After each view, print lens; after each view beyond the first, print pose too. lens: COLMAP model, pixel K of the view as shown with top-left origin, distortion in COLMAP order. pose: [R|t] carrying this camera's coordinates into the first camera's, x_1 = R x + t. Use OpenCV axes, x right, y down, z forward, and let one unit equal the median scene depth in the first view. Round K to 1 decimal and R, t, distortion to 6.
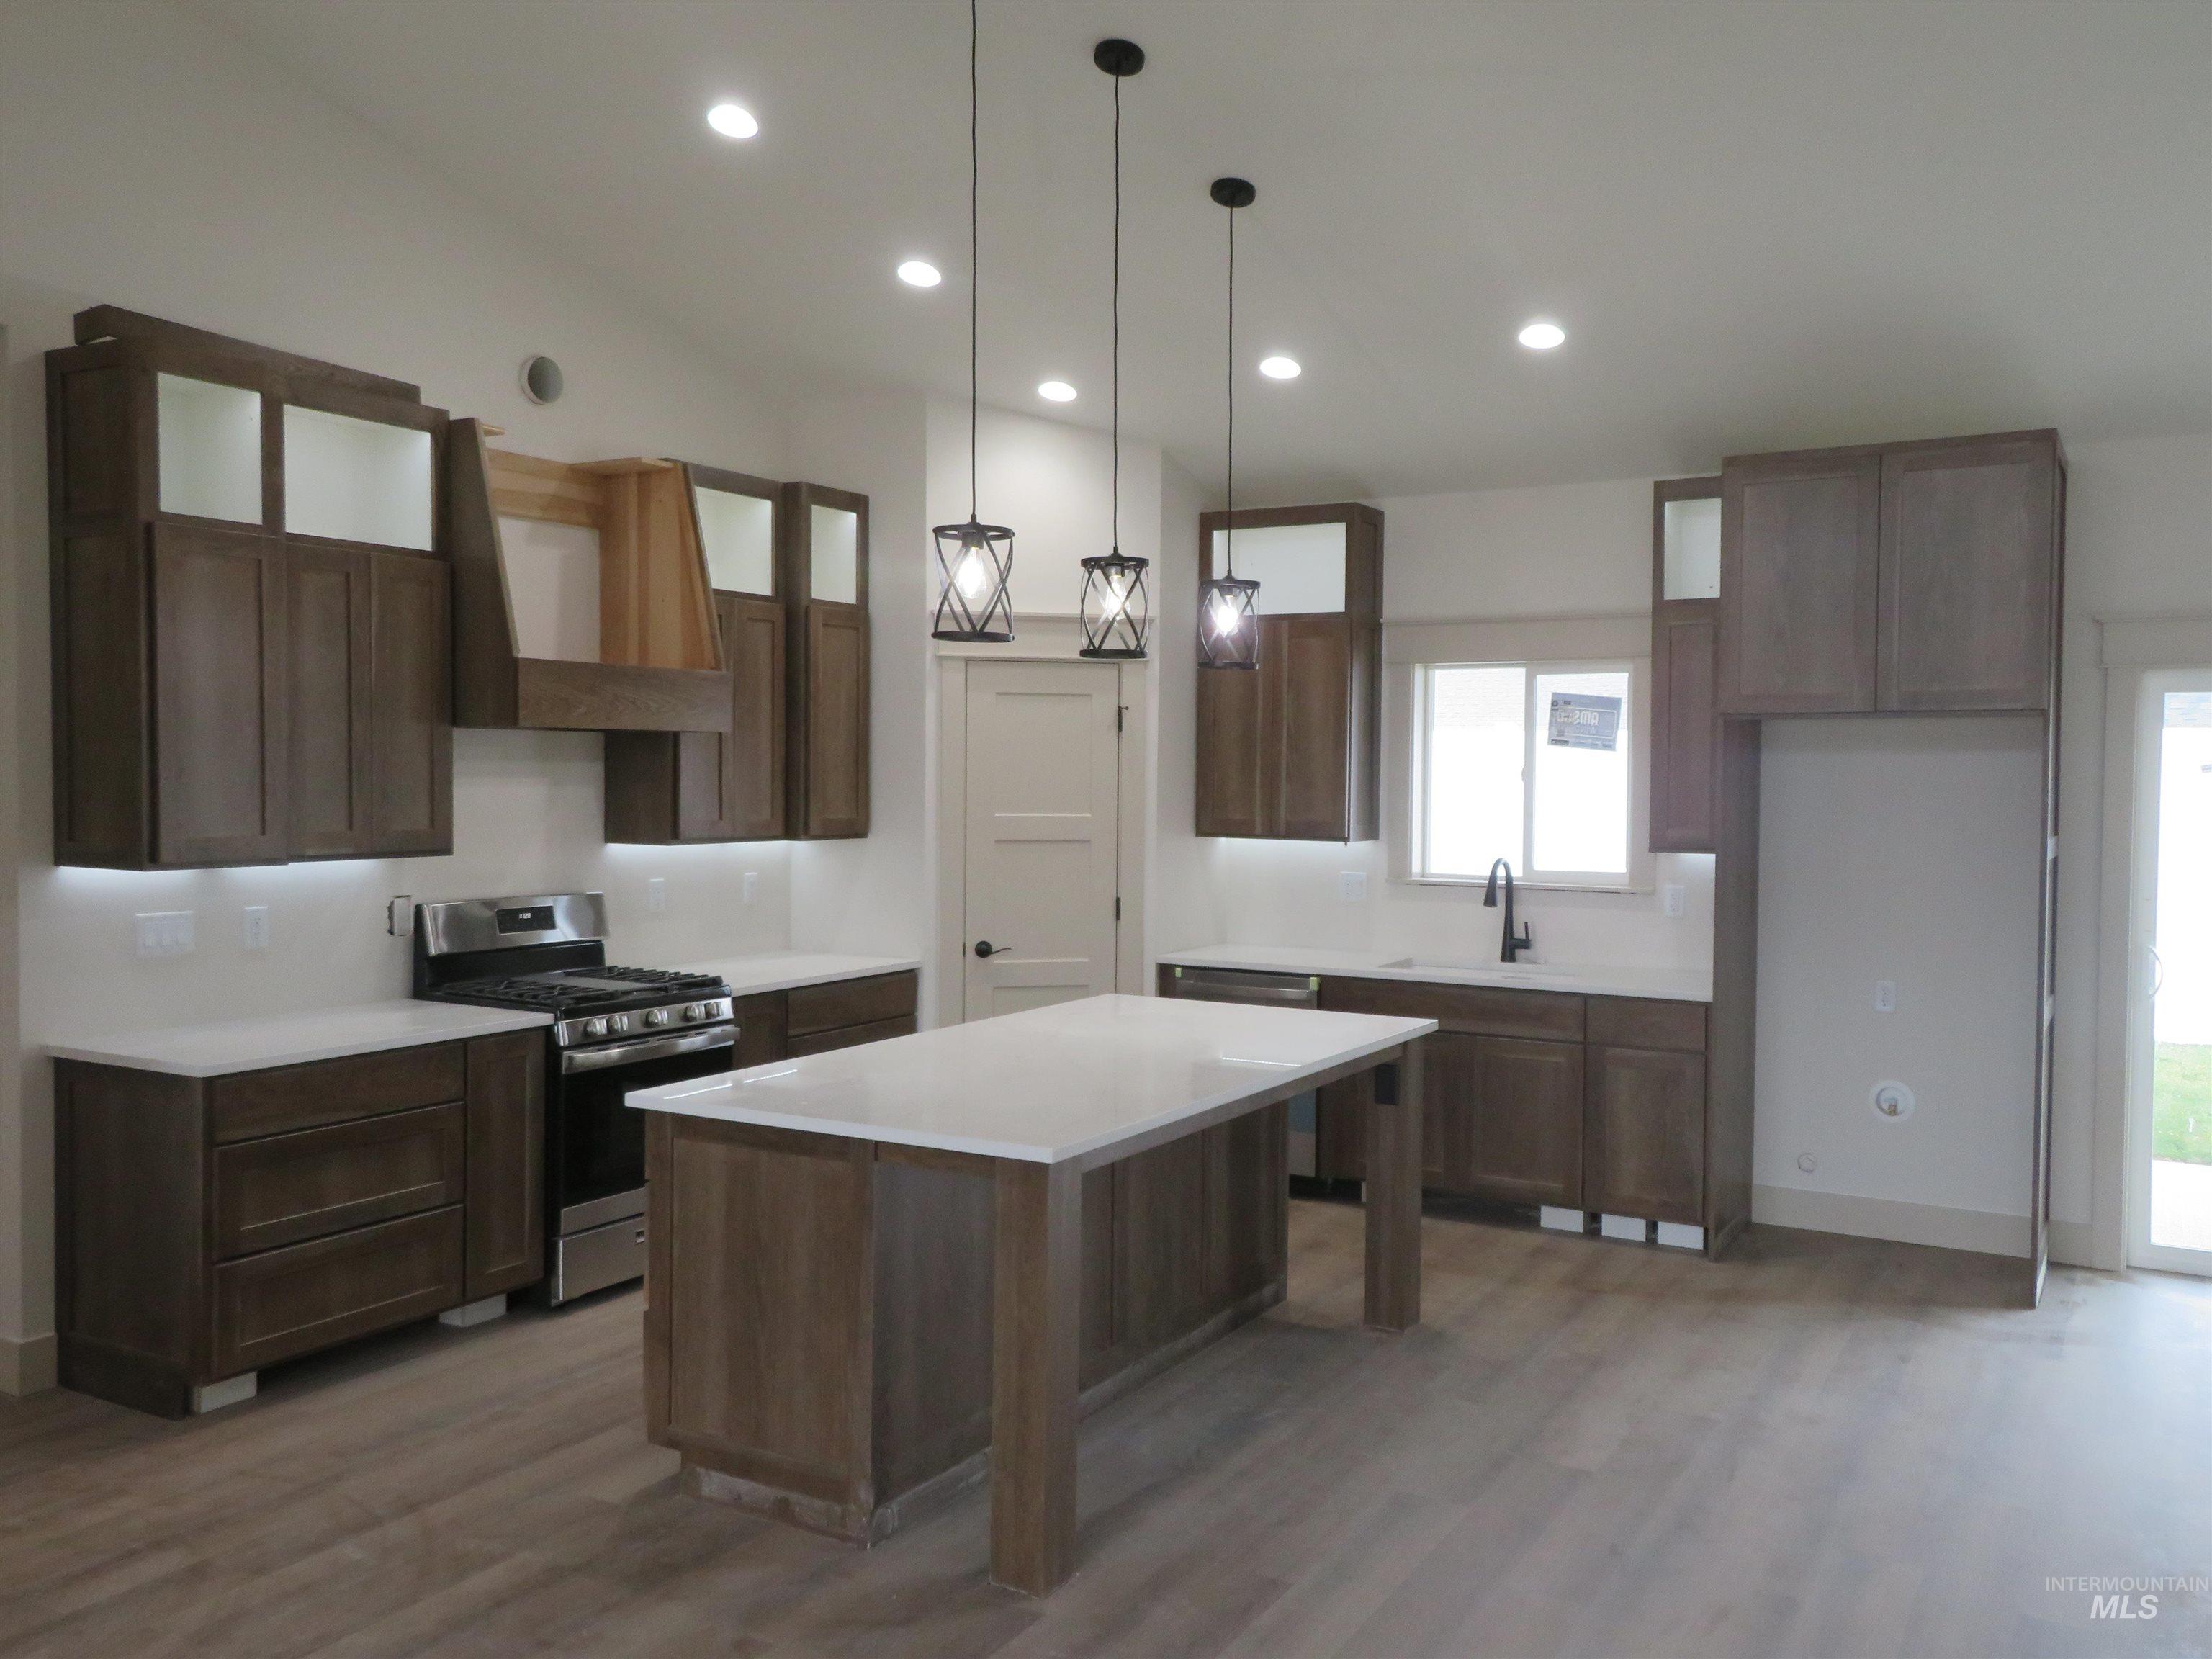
lens RADIAL K [[1816.2, 0, 1106.0], [0, 1816.2, 829.5], [0, 0, 1]] dist [0.030532, -0.009267]
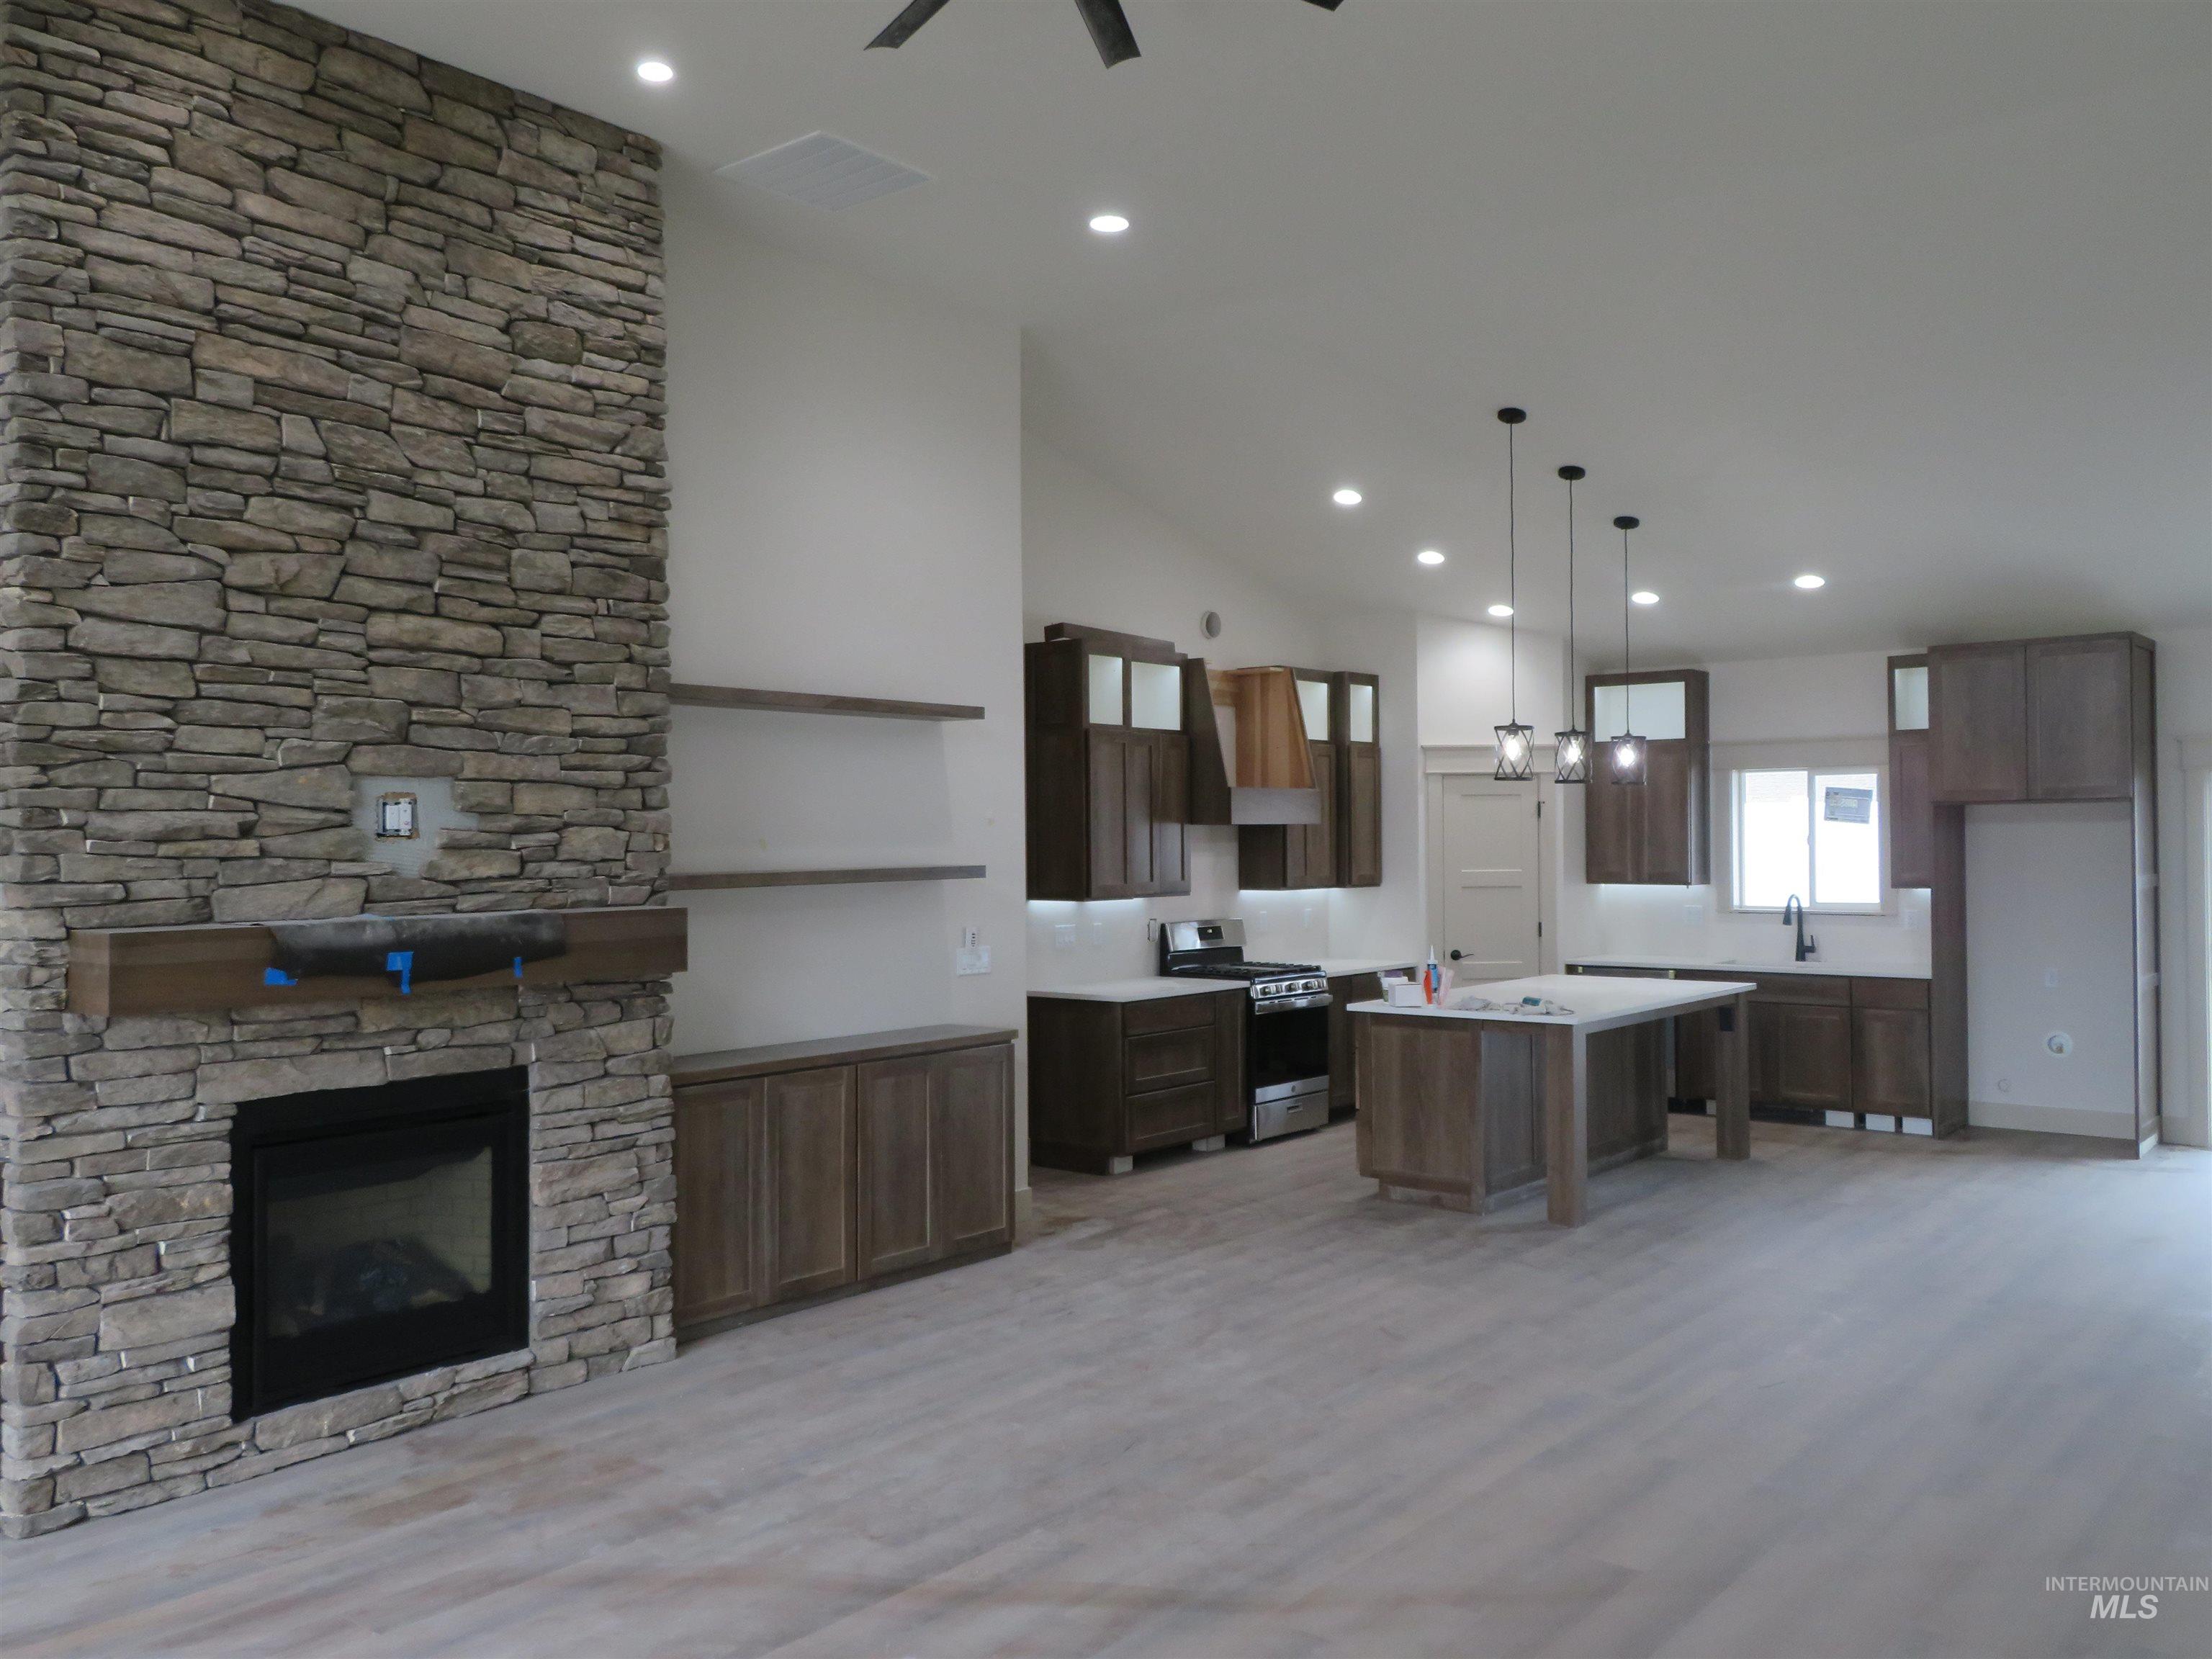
lens RADIAL K [[1816.2, 0, 1106.0], [0, 1816.2, 829.5], [0, 0, 1]] dist [0.030532, -0.009267]
pose [[0.988496, -0.017540, -0.150227, -0.155667], [0.011959, 0.999207, -0.037970, 0.015389], [0.150773, 0.035737, 0.987922, -0.762267]]
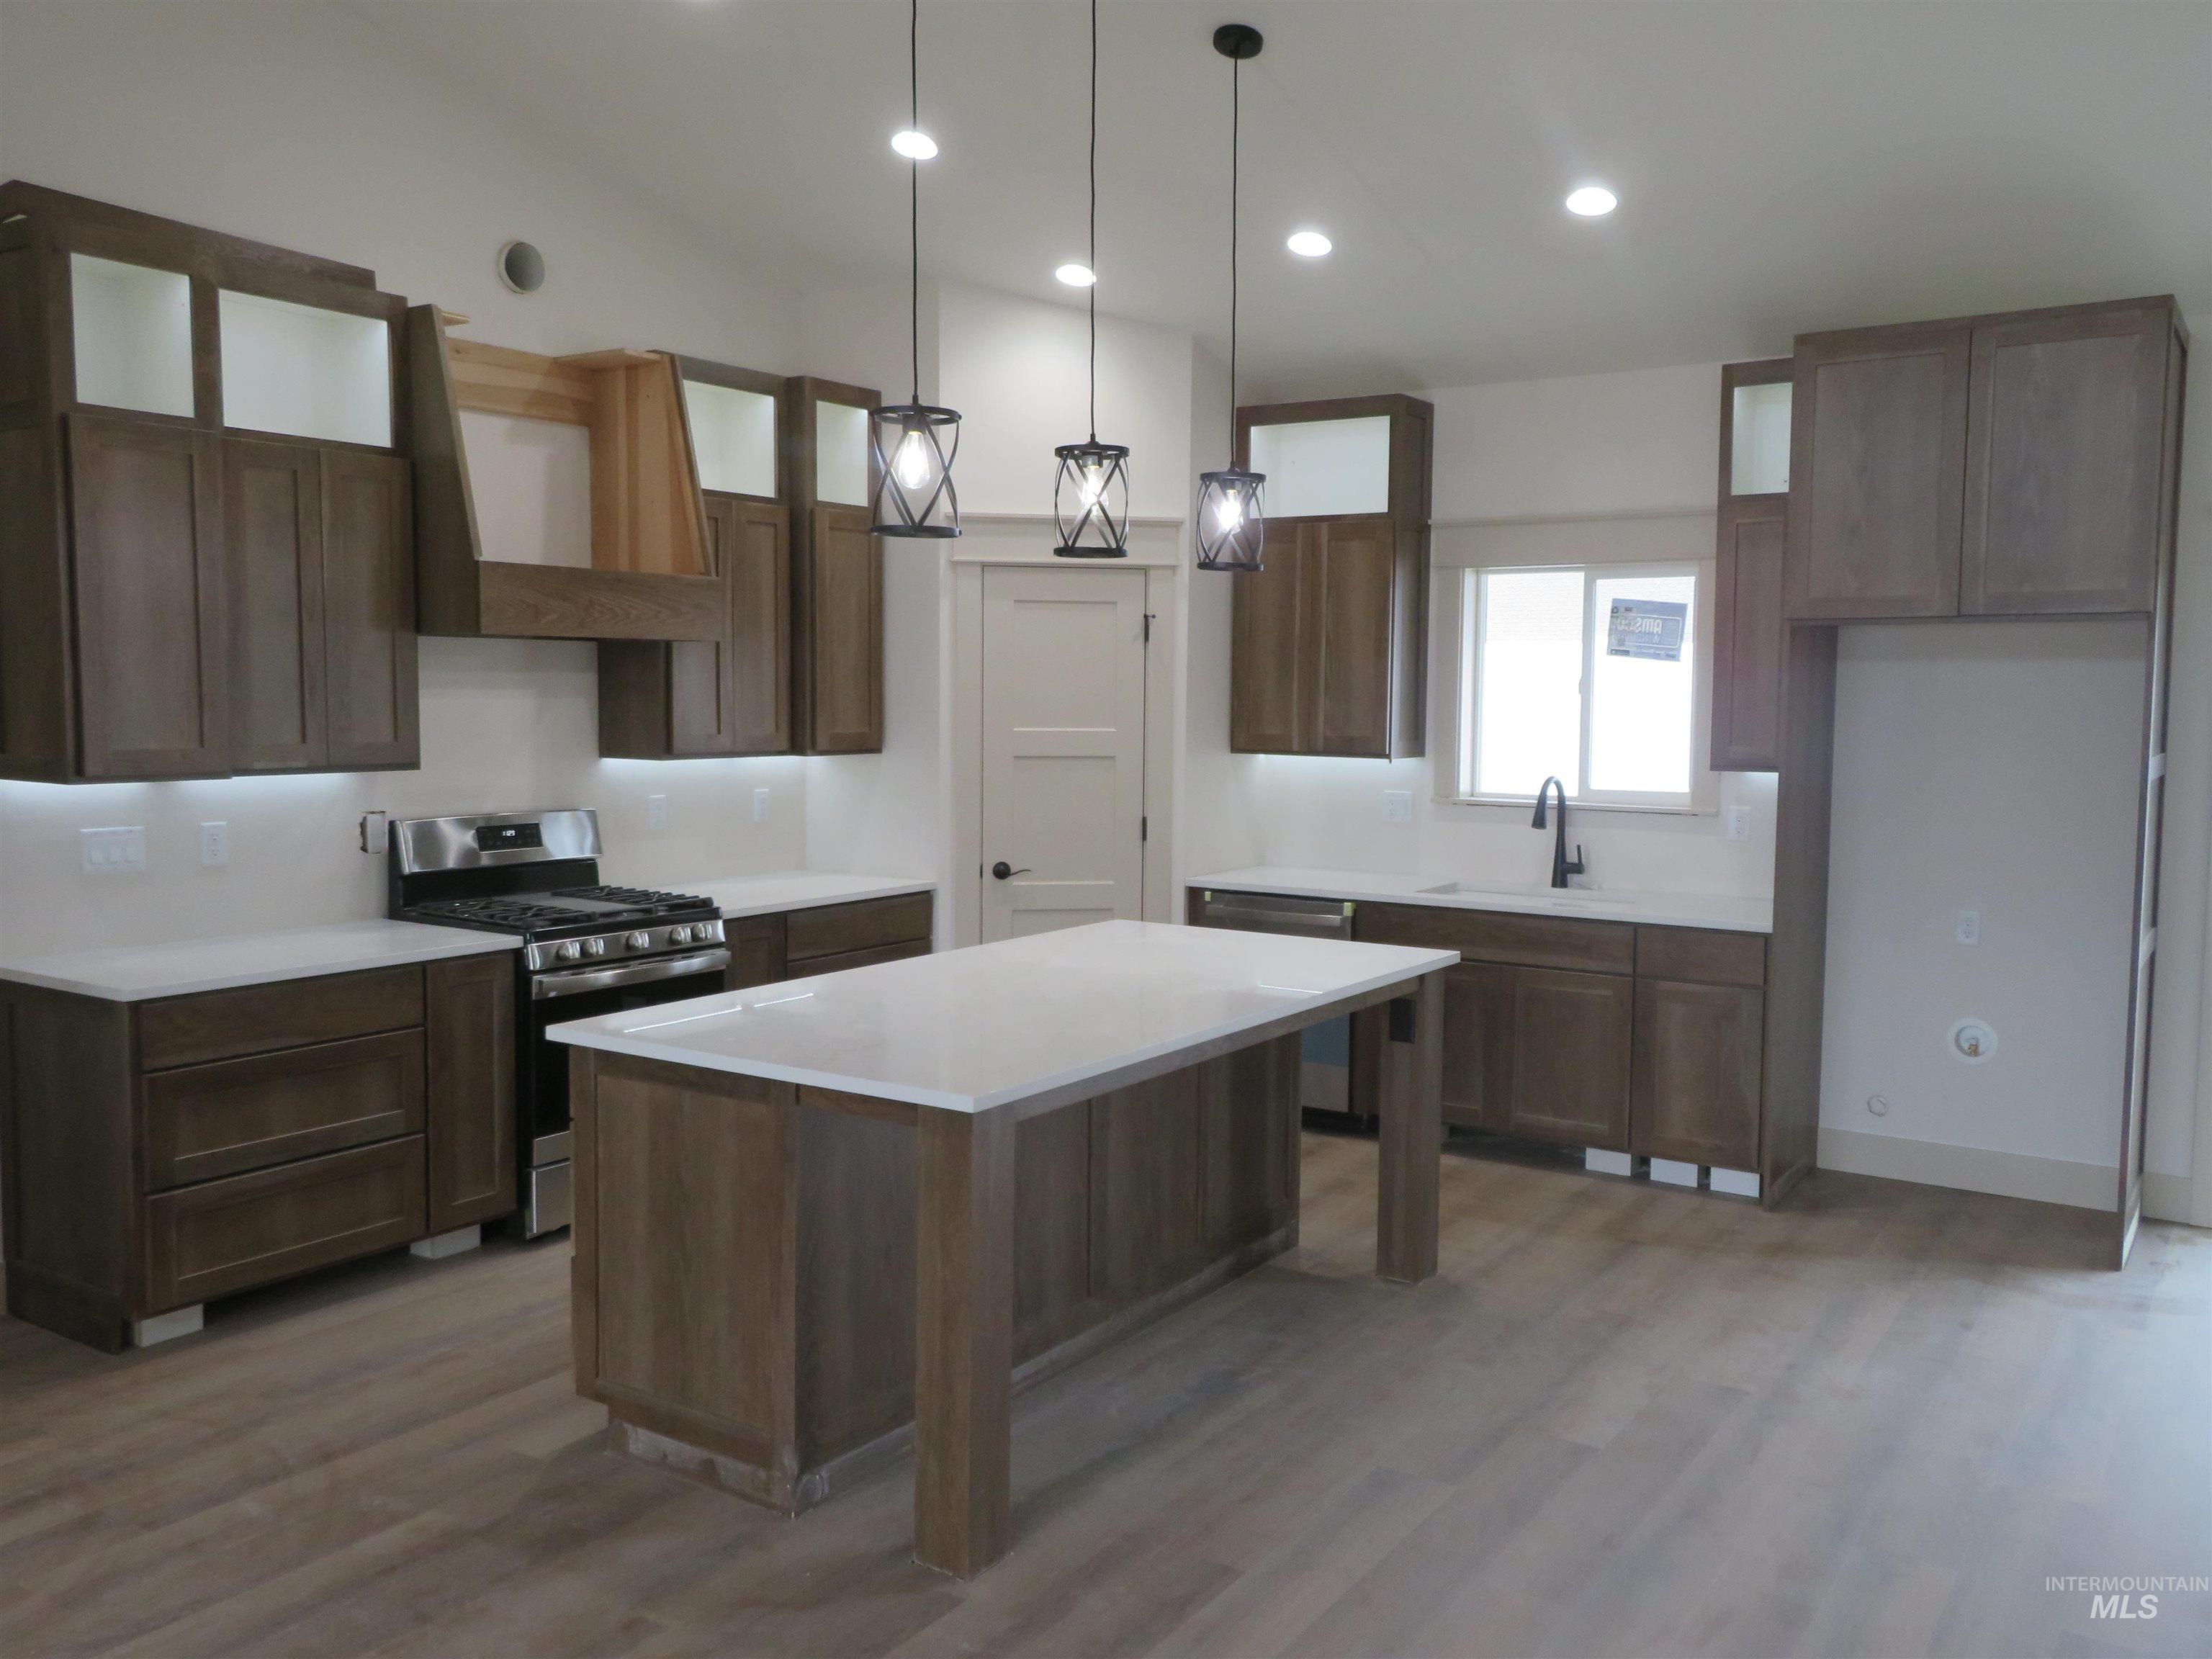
lens RADIAL K [[1809.0, 0, 1106.0], [0, 1809.0, 829.5], [0, 0, 1]] dist [0.029872, -0.010393]
pose [[0.998067, 0.005202, -0.061930, 0.055392], [-0.002354, 0.998940, 0.045969, 0.000770], [0.062104, -0.045735, 0.997021, 0.067926]]
